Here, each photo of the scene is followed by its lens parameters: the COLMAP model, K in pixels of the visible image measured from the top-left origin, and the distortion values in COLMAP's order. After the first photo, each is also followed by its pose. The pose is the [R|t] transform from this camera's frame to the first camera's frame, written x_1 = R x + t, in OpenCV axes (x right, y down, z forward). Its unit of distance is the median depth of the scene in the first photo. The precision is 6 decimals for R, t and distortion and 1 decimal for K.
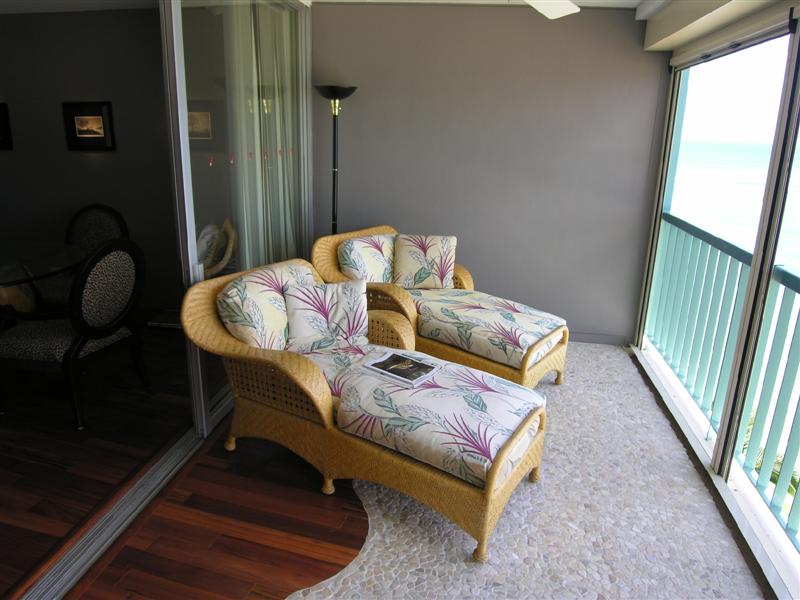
lens RADIAL K [[573.2, 0, 400.0], [0, 573.2, 300.0], [0, 0, 1]] dist [-0.058150, 0.000997]
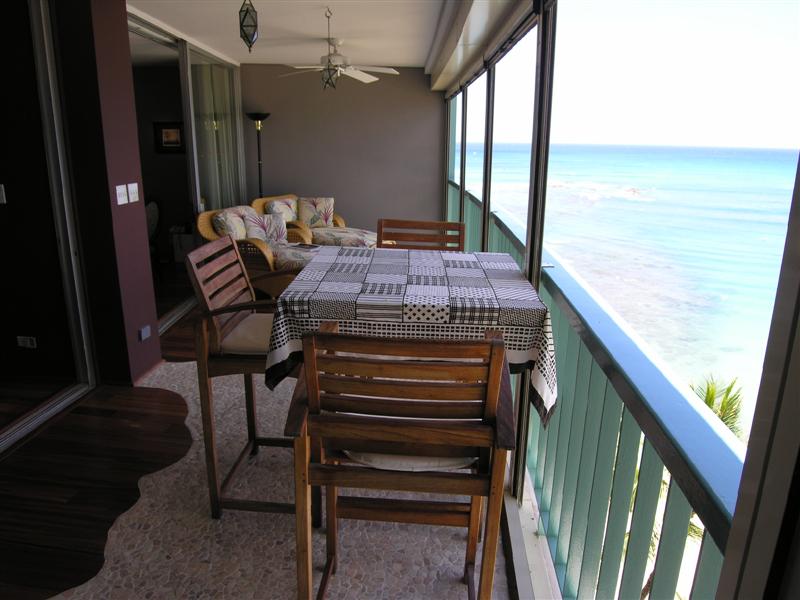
lens RADIAL K [[573.2, 0, 400.0], [0, 573.2, 300.0], [0, 0, 1]] dist [-0.058150, 0.000997]
pose [[0.984970, -0.062201, 0.161134, -0.001721], [0.065020, 0.997808, -0.012278, 0.251805], [-0.160017, 0.022571, 0.986856, -0.797566]]
